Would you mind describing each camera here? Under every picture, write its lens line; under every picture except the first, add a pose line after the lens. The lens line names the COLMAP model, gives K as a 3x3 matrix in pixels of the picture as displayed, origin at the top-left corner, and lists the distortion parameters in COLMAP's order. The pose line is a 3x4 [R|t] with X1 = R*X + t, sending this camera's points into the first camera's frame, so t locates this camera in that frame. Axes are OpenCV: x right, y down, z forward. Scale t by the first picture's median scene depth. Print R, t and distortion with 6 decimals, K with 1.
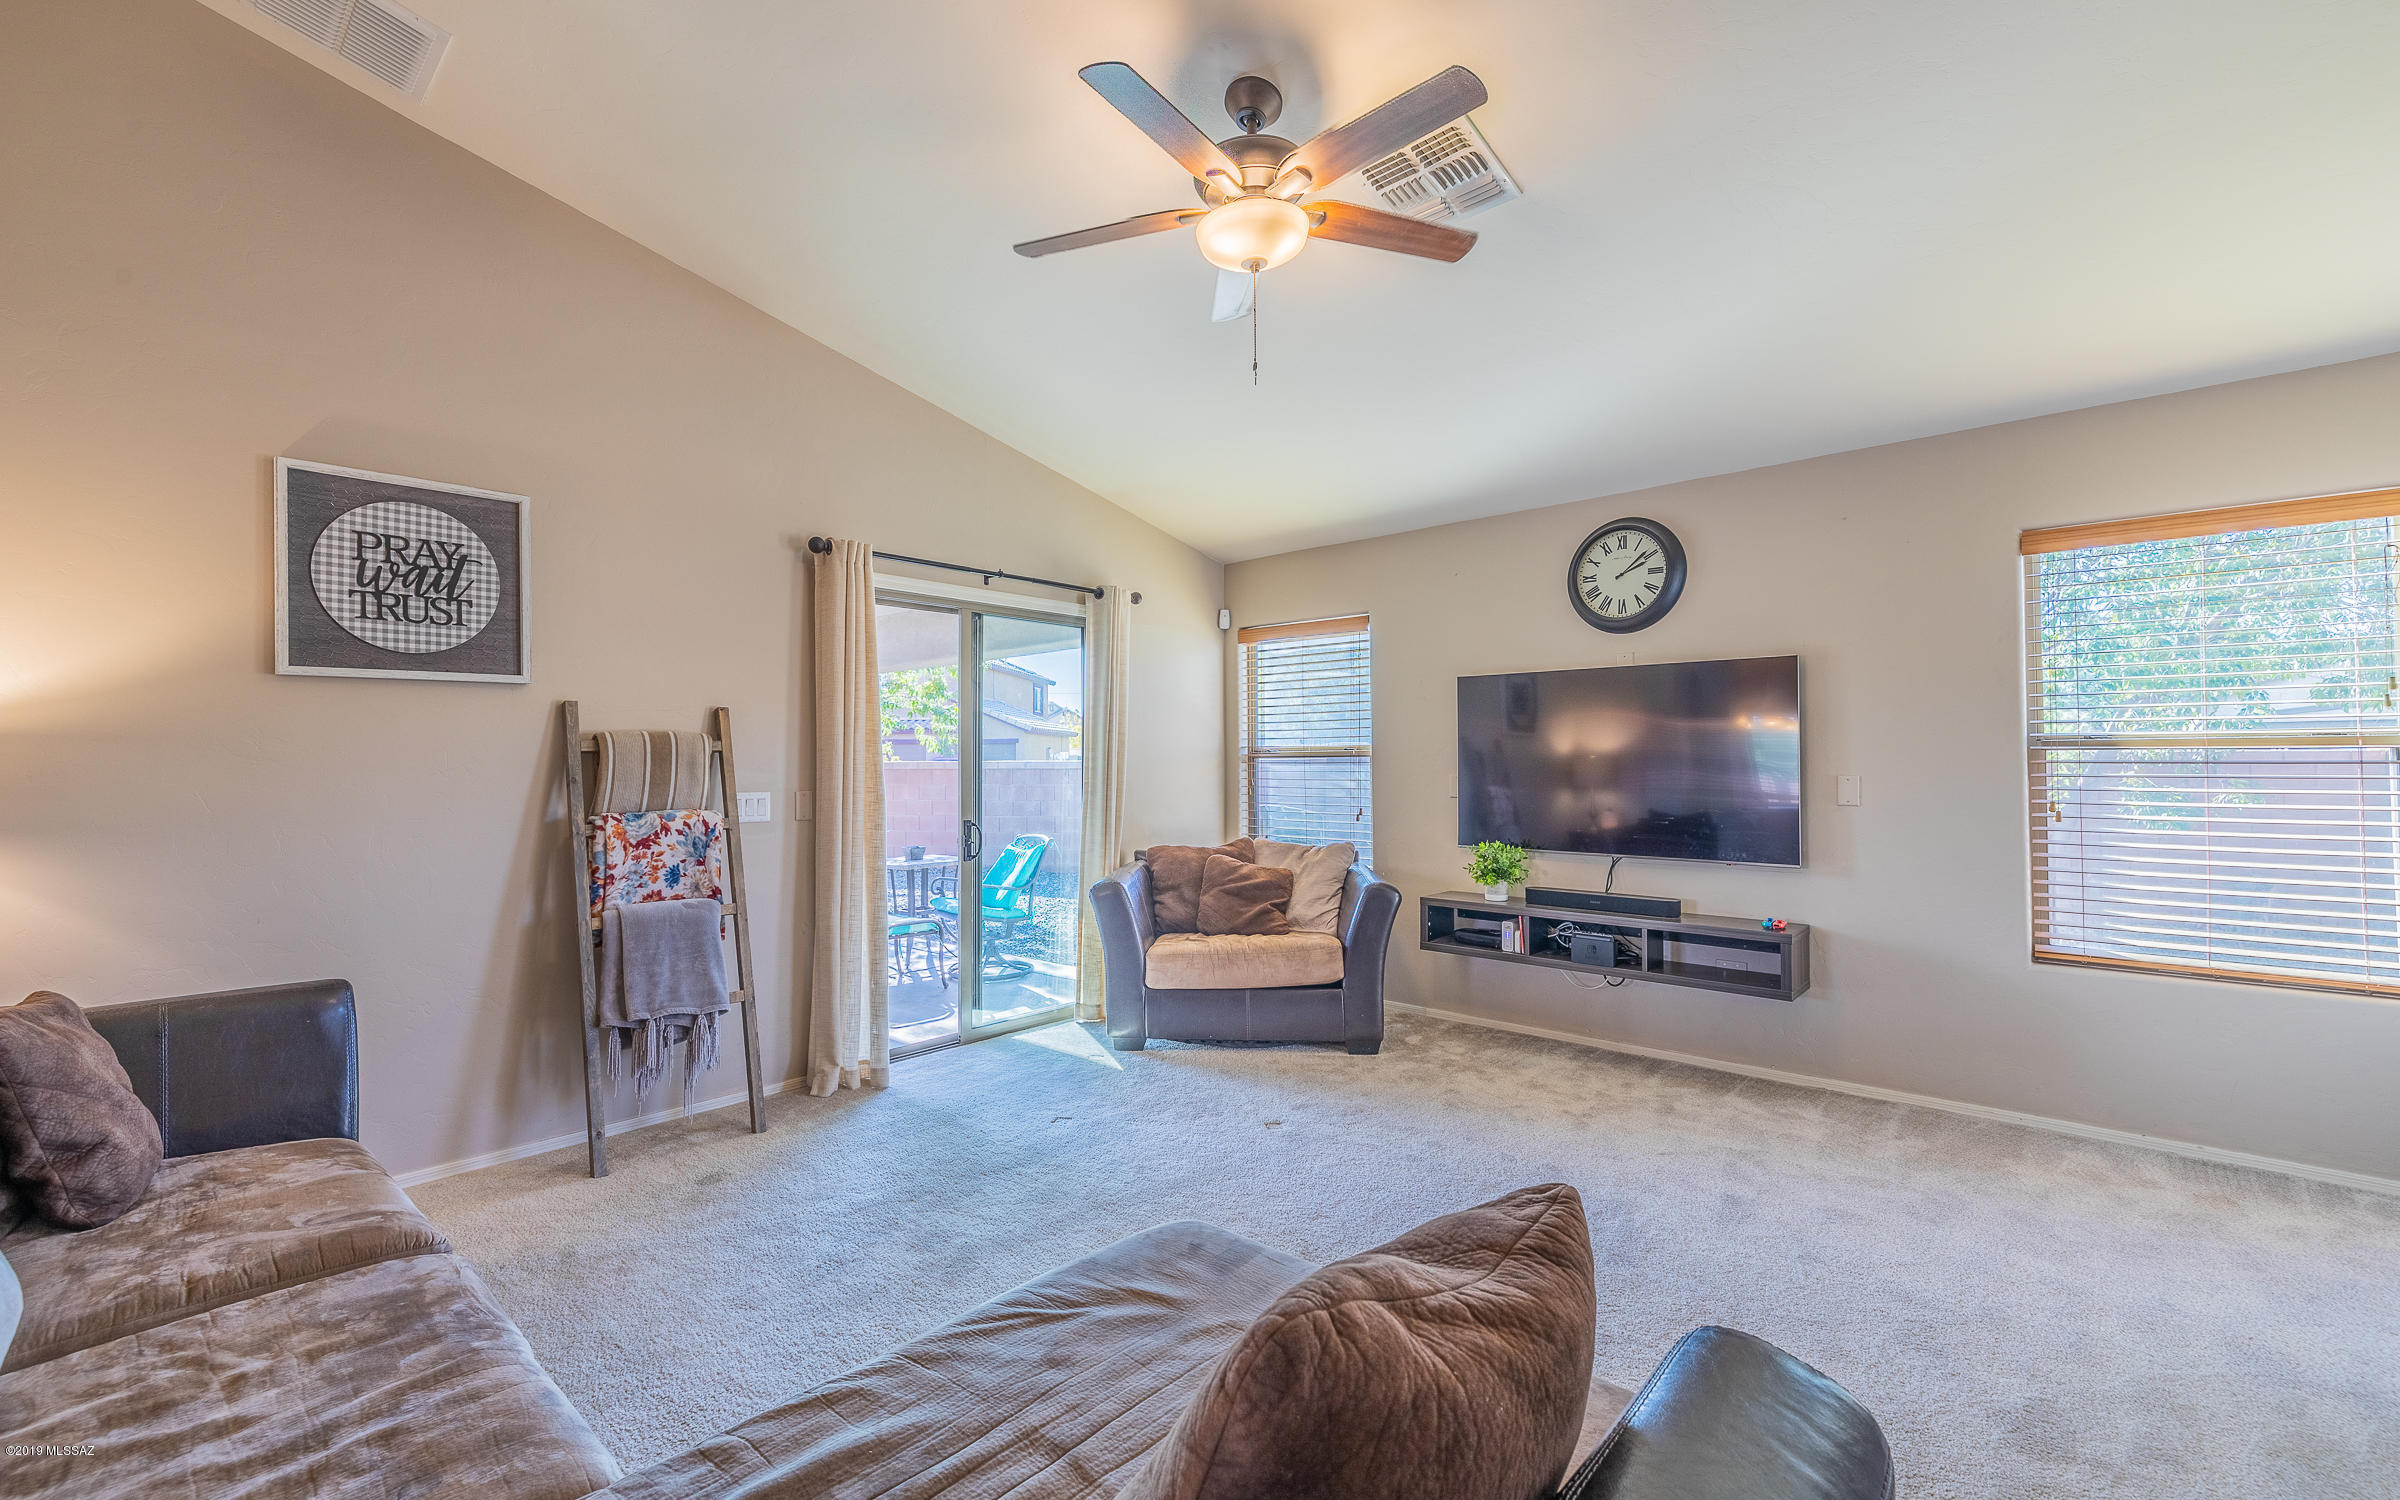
lens RADIAL K [[1058.3, 0, 1182.0], [0, 1058.3, 730.9], [0, 0, 1]] dist [0.001816, -0.001406]
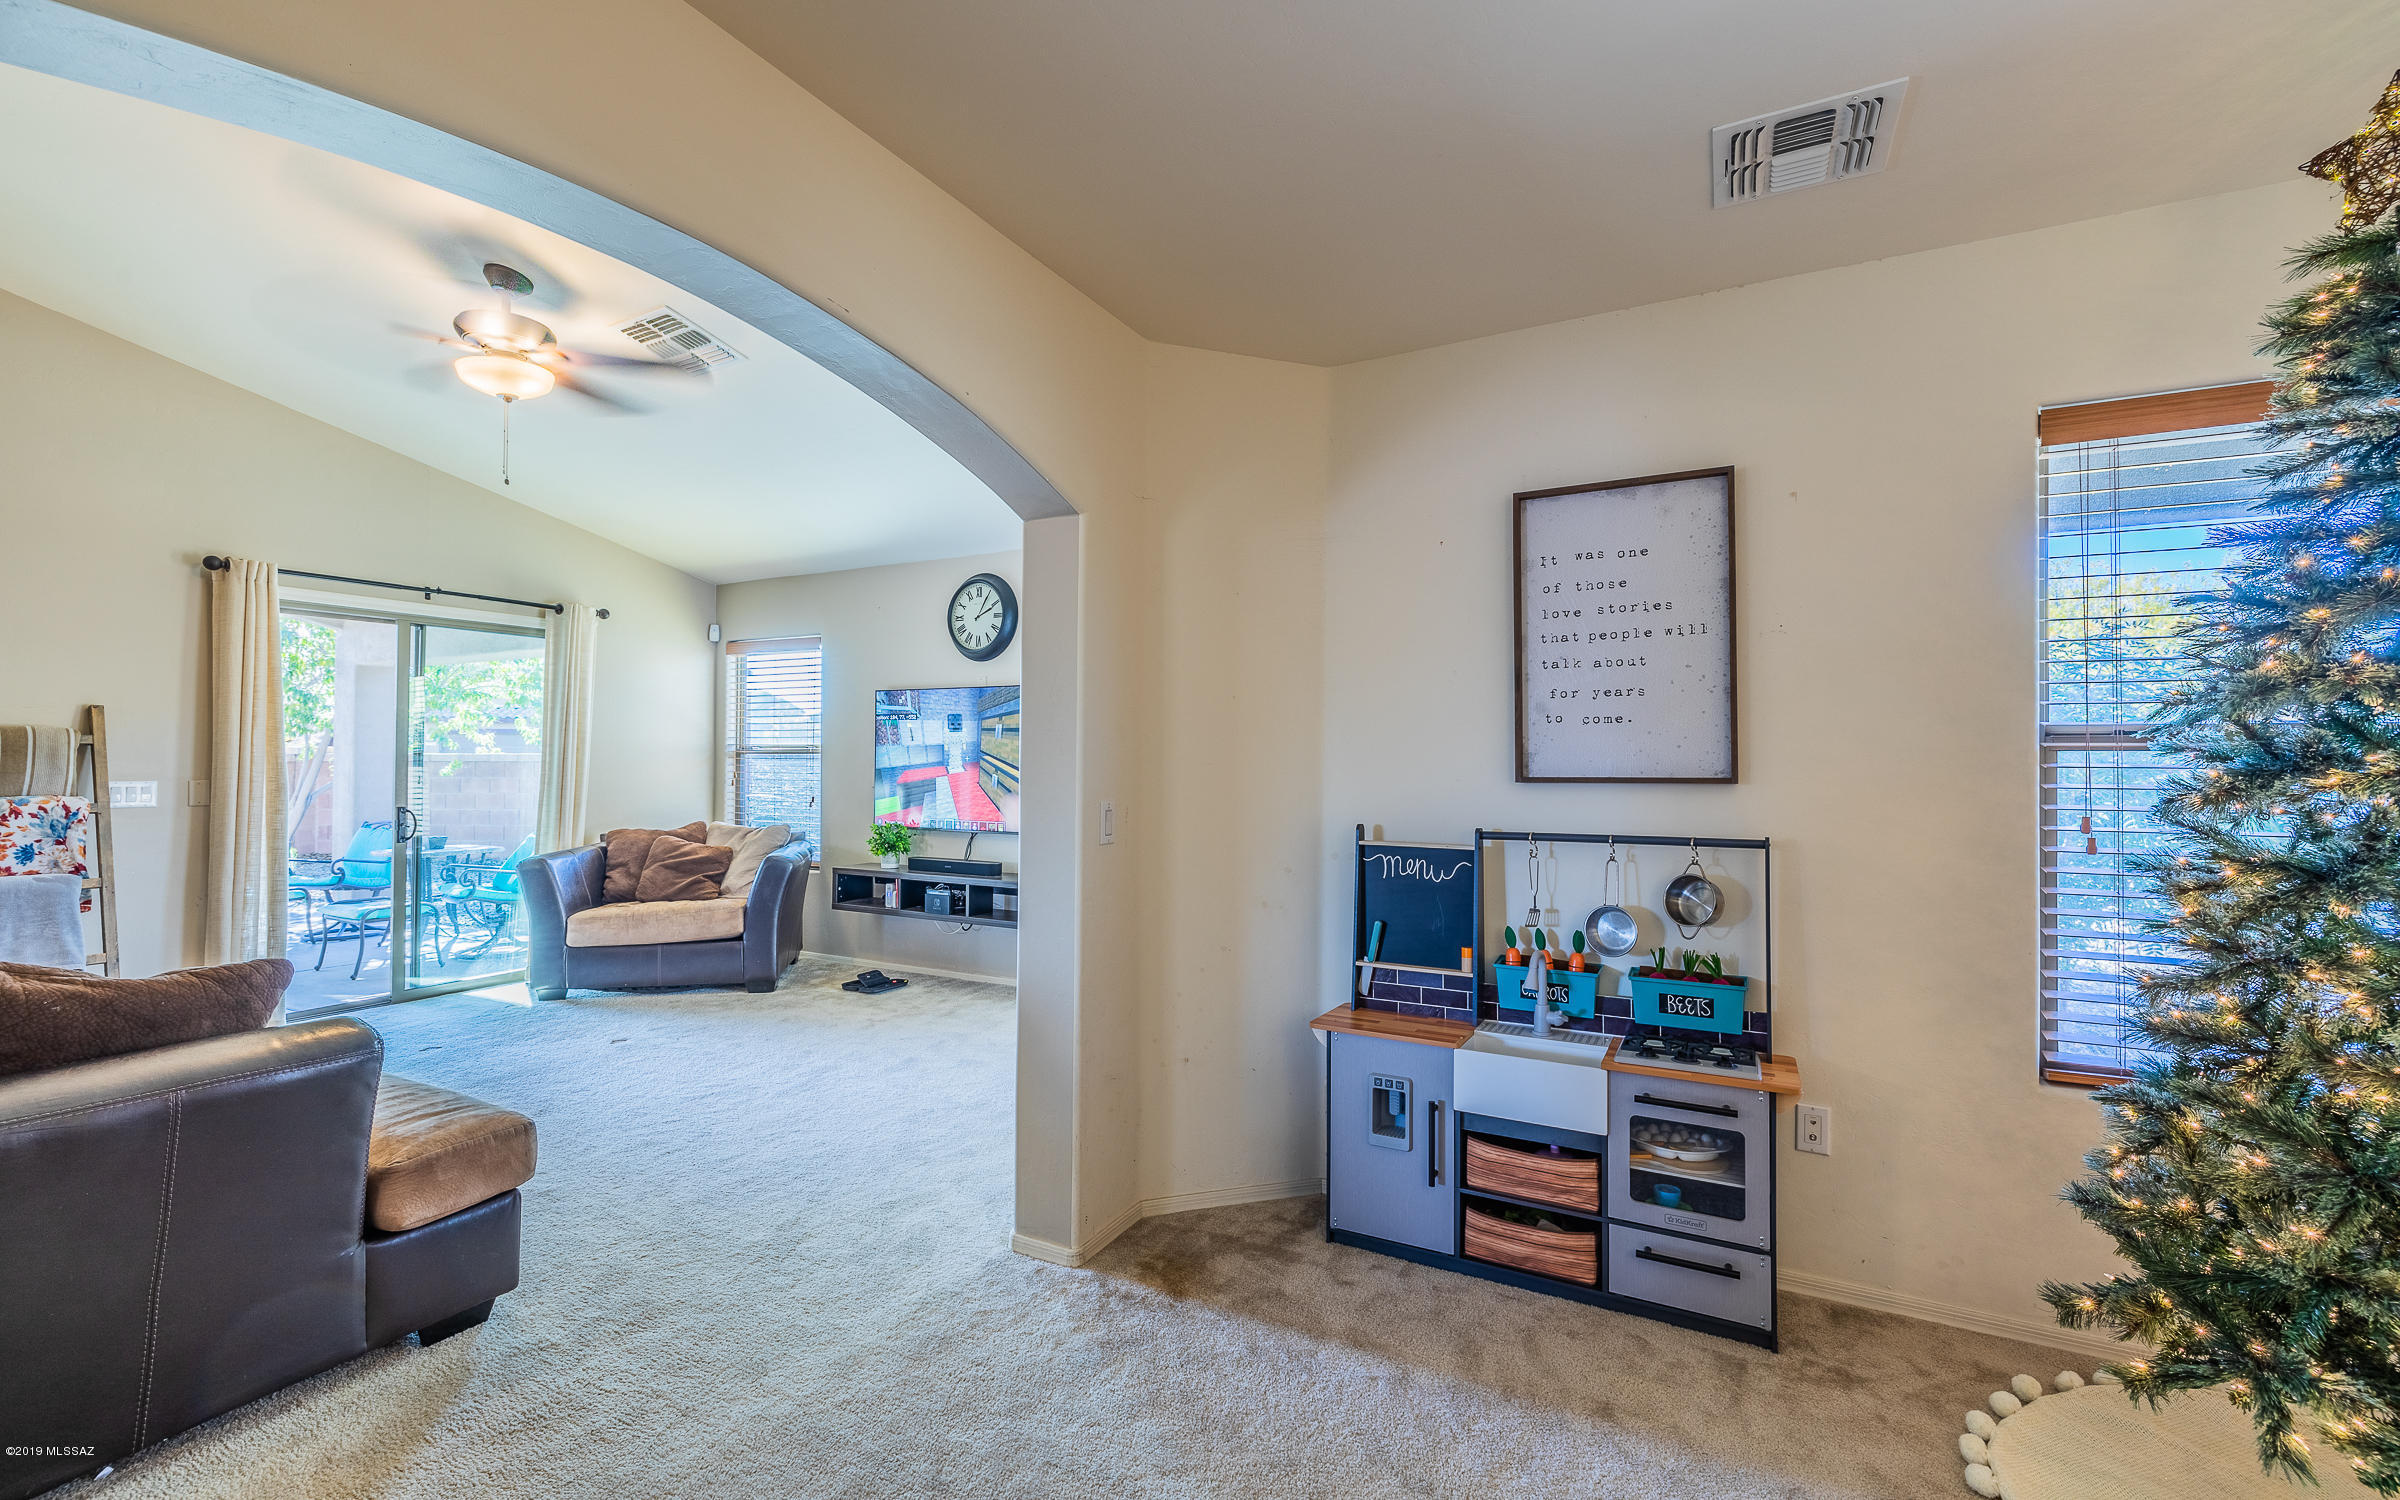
lens RADIAL K [[1058.3, 0, 1217.5], [0, 1058.3, 734.1], [0, 0, 1]] dist [0.001816, -0.001406]
pose [[0.963568, 0.013815, 0.267107, 0.348901], [-0.015937, 0.999856, 0.005777, -0.014415], [-0.266989, -0.009824, 0.963649, -0.338461]]
